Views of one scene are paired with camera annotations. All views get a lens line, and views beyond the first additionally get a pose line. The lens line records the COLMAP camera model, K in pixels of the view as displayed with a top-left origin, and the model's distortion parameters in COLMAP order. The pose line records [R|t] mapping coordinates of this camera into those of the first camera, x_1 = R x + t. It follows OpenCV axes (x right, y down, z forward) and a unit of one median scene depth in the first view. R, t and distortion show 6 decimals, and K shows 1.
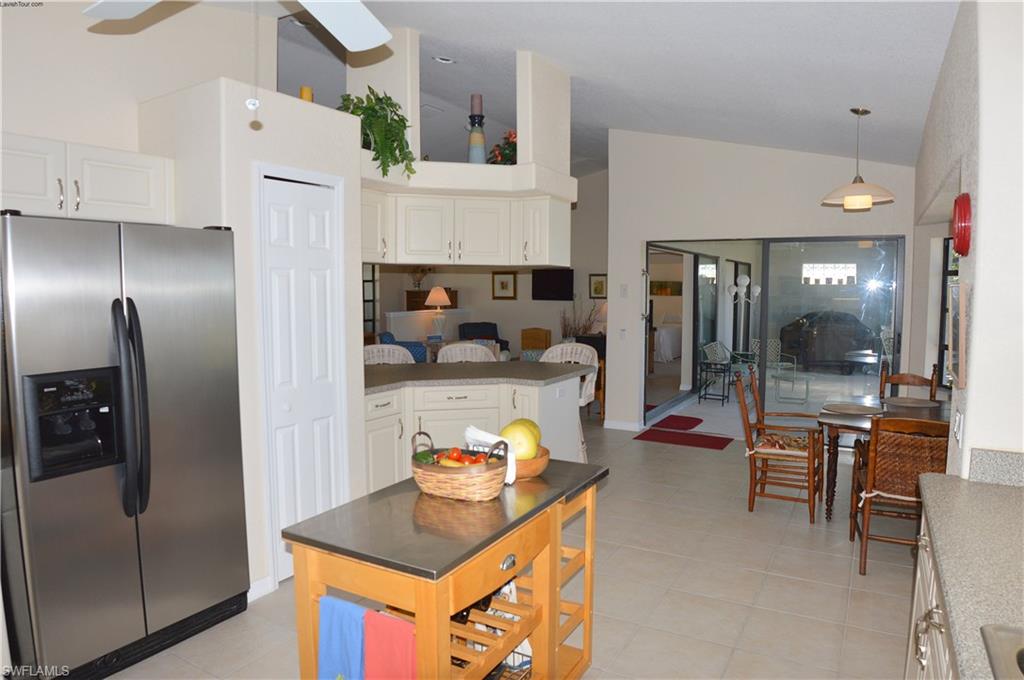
lens RADIAL K [[671.9, 0, 513.6], [0, 671.9, 343.4], [0, 0, 1]] dist [-0.091115, 0.001627]
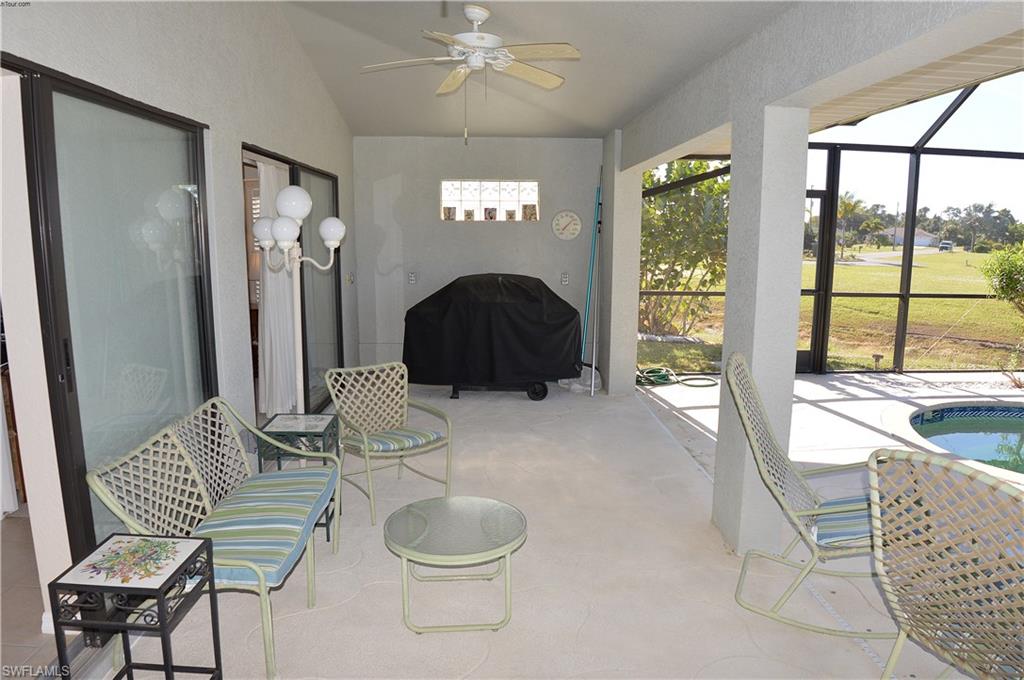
lens RADIAL K [[671.9, 0, 514.6], [0, 671.9, 336.6], [0, 0, 1]] dist [-0.091115, 0.001627]
pose [[0.855019, -0.082360, 0.512015, 0.216605], [0.044461, 0.995315, 0.085857, -0.043075], [-0.516688, -0.050644, 0.854675, 0.532962]]
